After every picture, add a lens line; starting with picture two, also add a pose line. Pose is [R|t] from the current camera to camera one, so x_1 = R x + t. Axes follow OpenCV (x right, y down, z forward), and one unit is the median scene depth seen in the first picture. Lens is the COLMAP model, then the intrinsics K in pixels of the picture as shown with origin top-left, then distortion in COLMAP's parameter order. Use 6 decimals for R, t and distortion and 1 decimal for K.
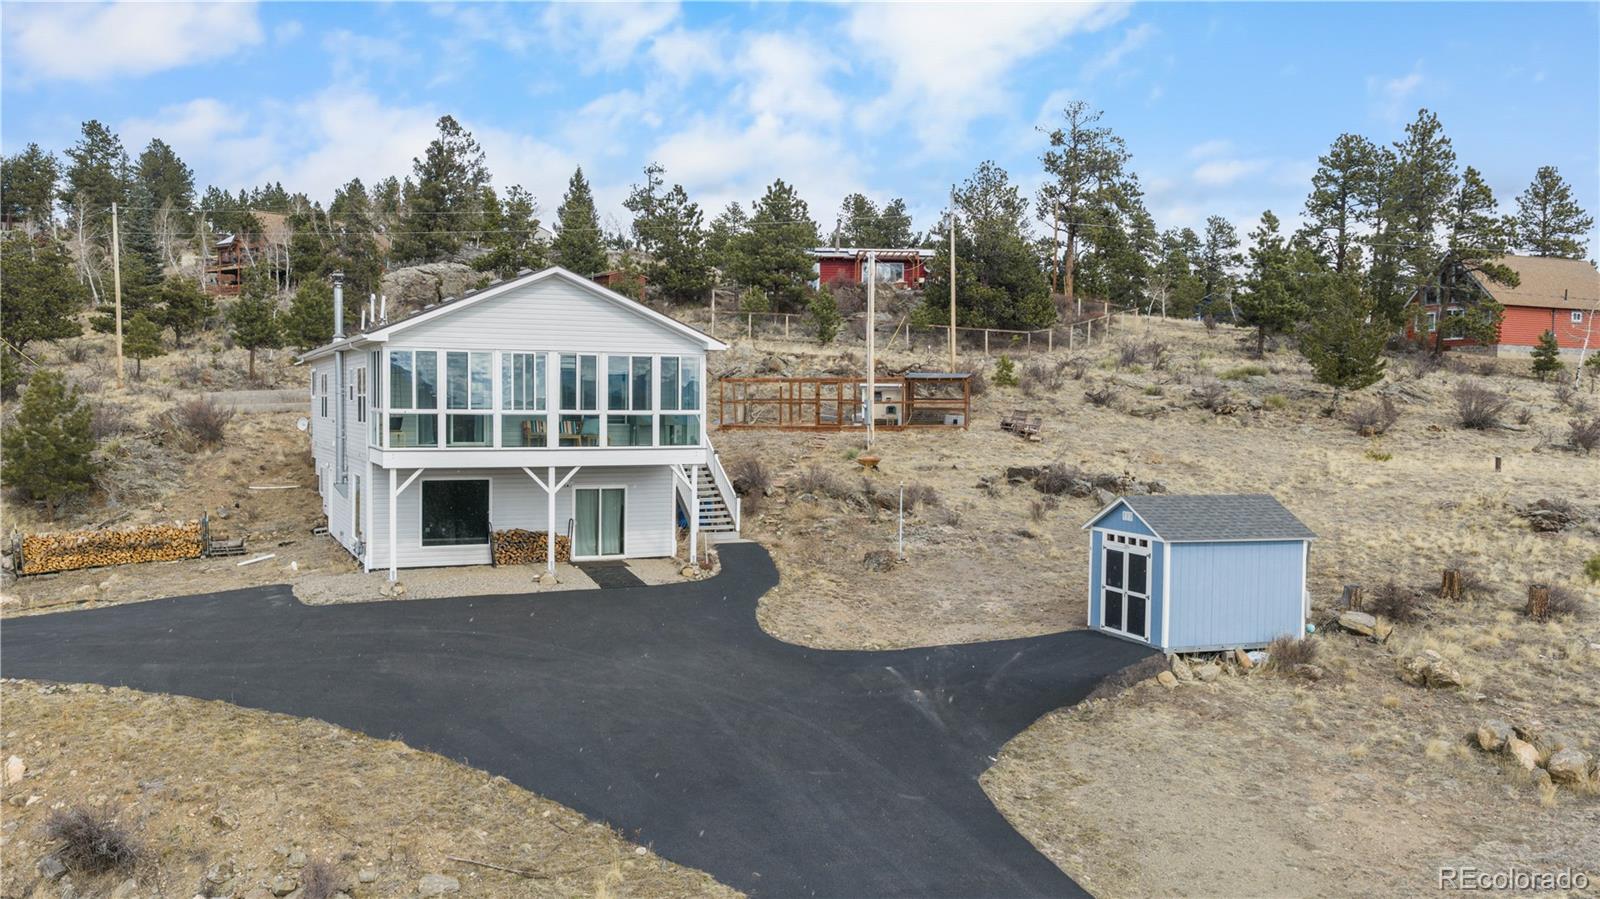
lens RADIAL K [[1316.9, 0, 800.0], [0, 1316.9, 449.5], [0, 0, 1]] dist [-0.032215, -0.005241]
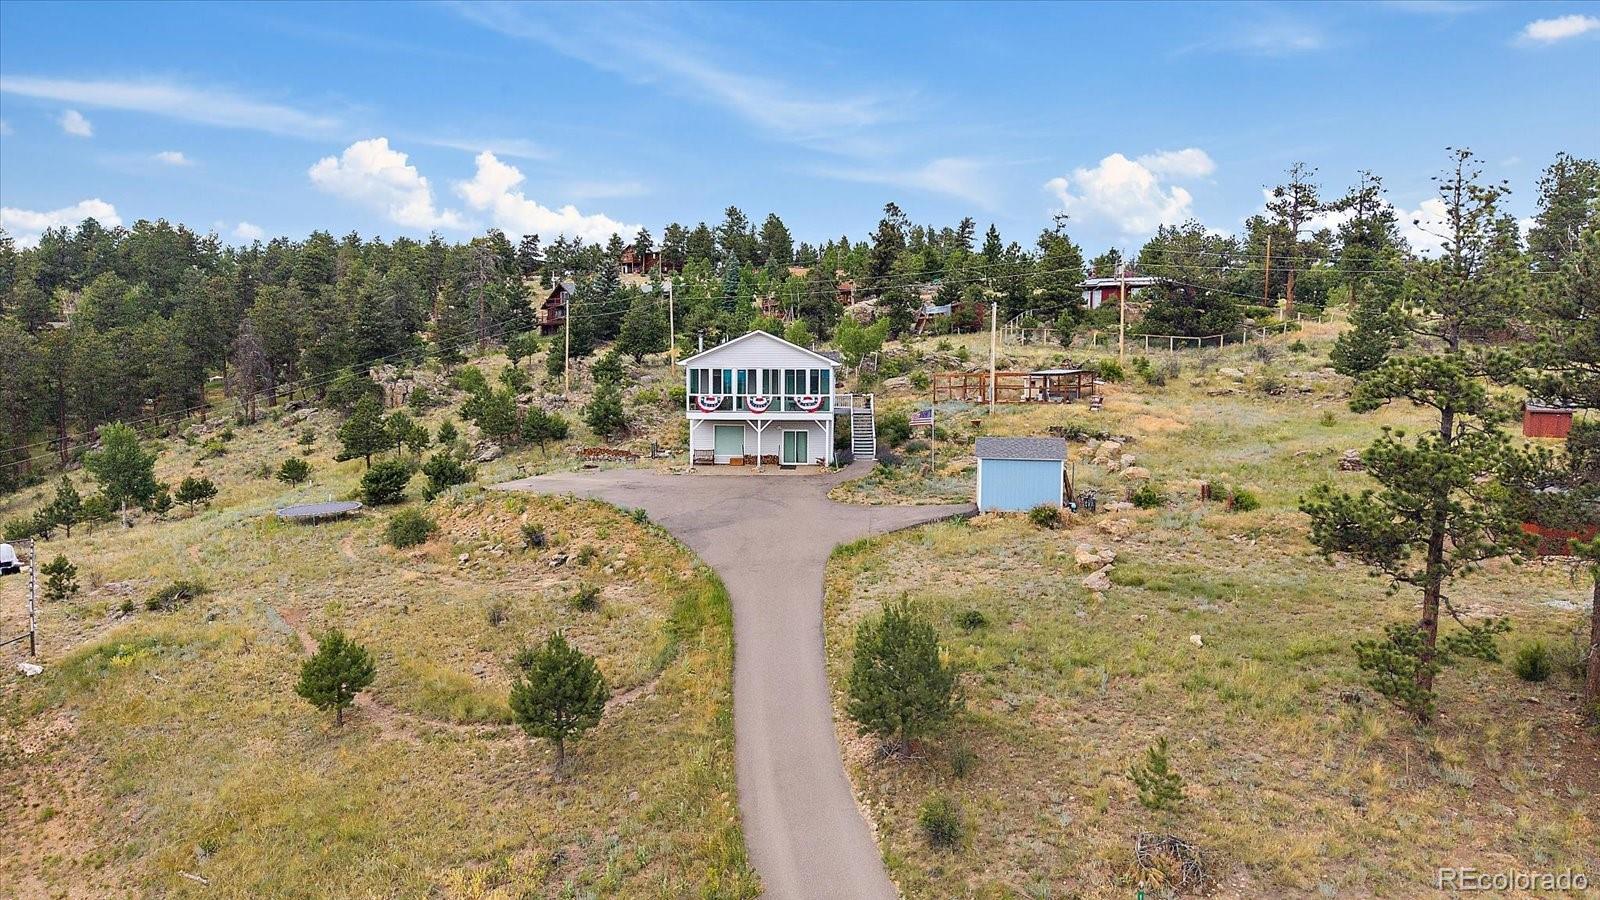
lens RADIAL K [[1316.9, 0, 800.0], [0, 1316.9, 450.0], [0, 0, 1]] dist [-0.032215, -0.005241]
pose [[0.843854, 0.026280, -0.535928, 0.561364], [-0.016635, 0.999601, 0.022823, 0.006354], [0.536314, -0.010344, 0.843955, -0.440985]]
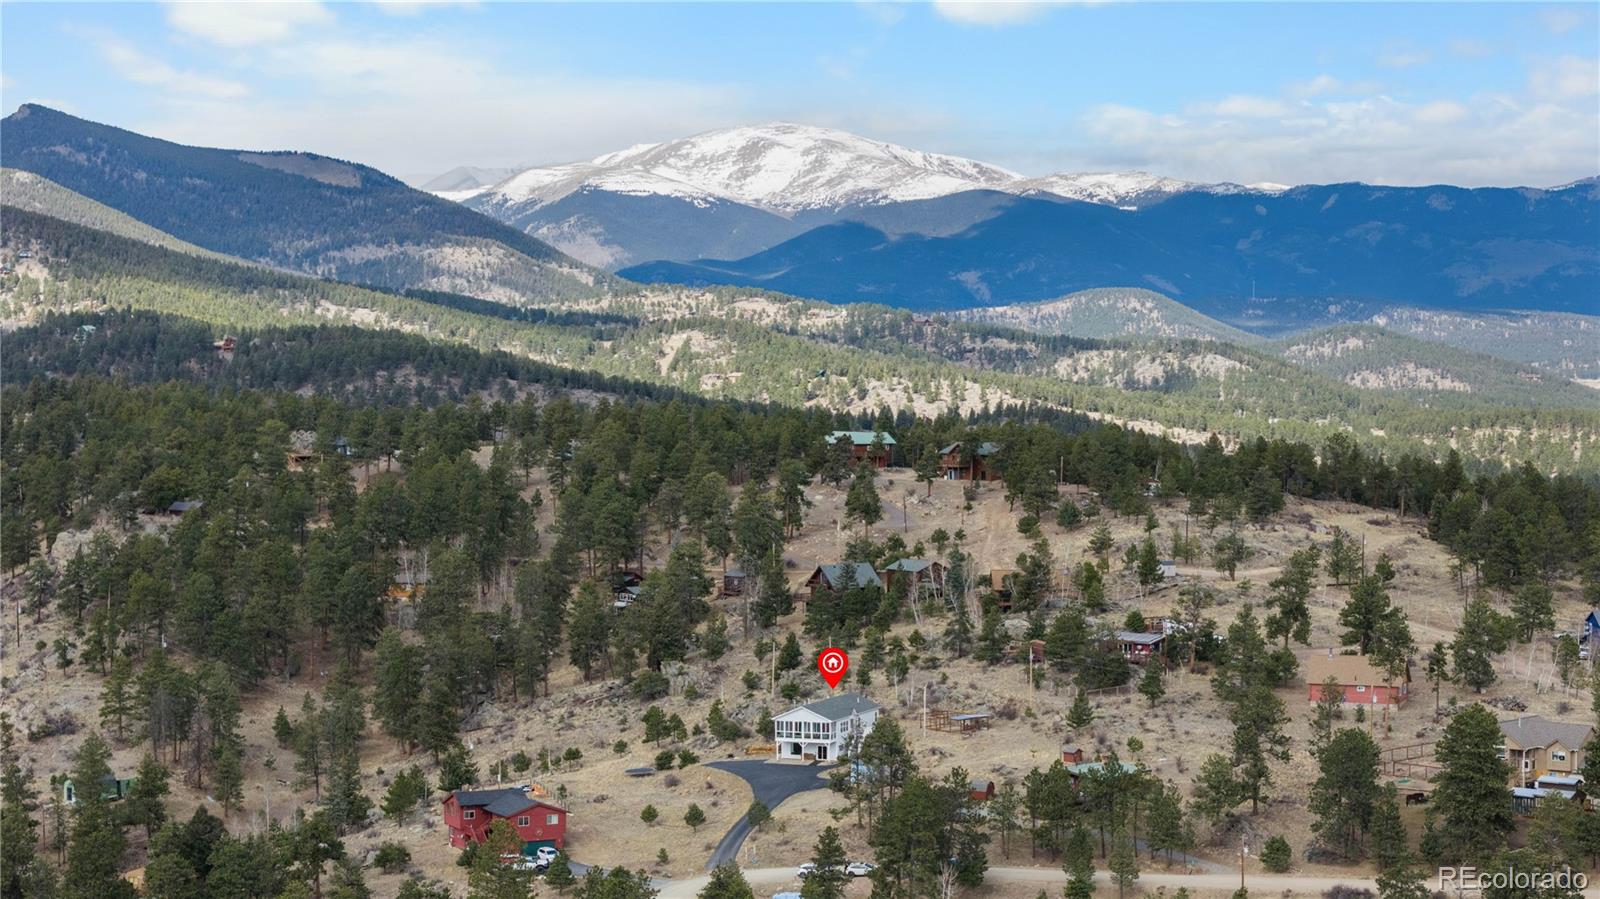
lens RADIAL K [[1316.9, 0, 800.0], [0, 1316.9, 449.5], [0, 0, 1]] dist [-0.032215, -0.005241]
pose [[0.711176, -0.092015, -0.696966, 2.091178], [-0.032045, 0.986124, -0.162889, -0.164723], [0.702284, 0.138177, 0.698359, -1.703567]]
